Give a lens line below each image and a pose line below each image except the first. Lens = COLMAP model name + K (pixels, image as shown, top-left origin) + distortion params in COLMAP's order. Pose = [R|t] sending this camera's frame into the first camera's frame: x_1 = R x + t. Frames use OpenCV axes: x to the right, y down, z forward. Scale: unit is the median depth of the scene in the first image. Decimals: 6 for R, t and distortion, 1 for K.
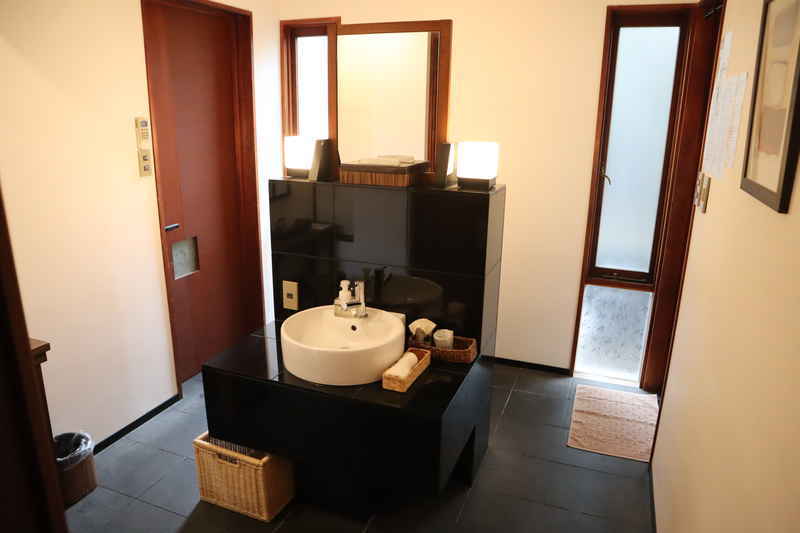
lens RADIAL K [[556.6, 0, 400.0], [0, 556.6, 266.5], [0, 0, 1]] dist [-0.120785, 0.077705]
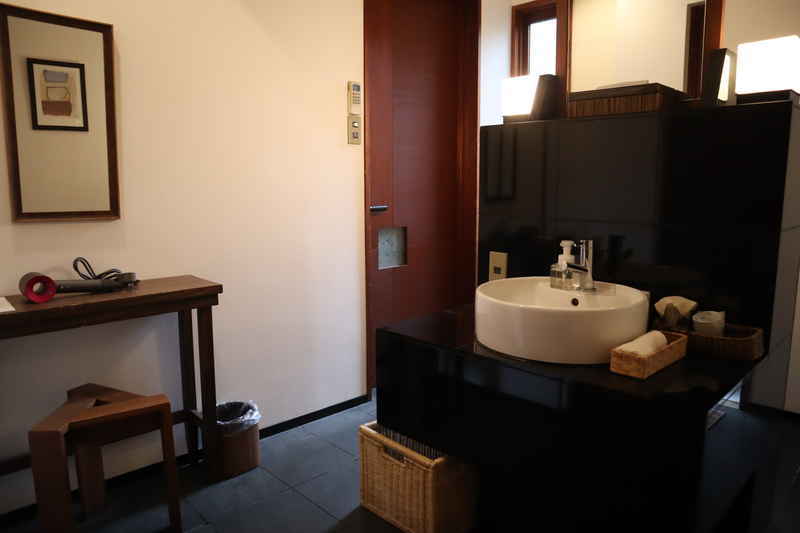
lens RADIAL K [[556.6, 0, 400.0], [0, 556.6, 266.5], [0, 0, 1]] dist [-0.120785, 0.077705]
pose [[0.912217, 0.045488, -0.407175, -0.000098], [-0.096603, 0.989677, -0.105864, 0.163570], [0.398156, 0.135905, 0.907194, 0.241088]]
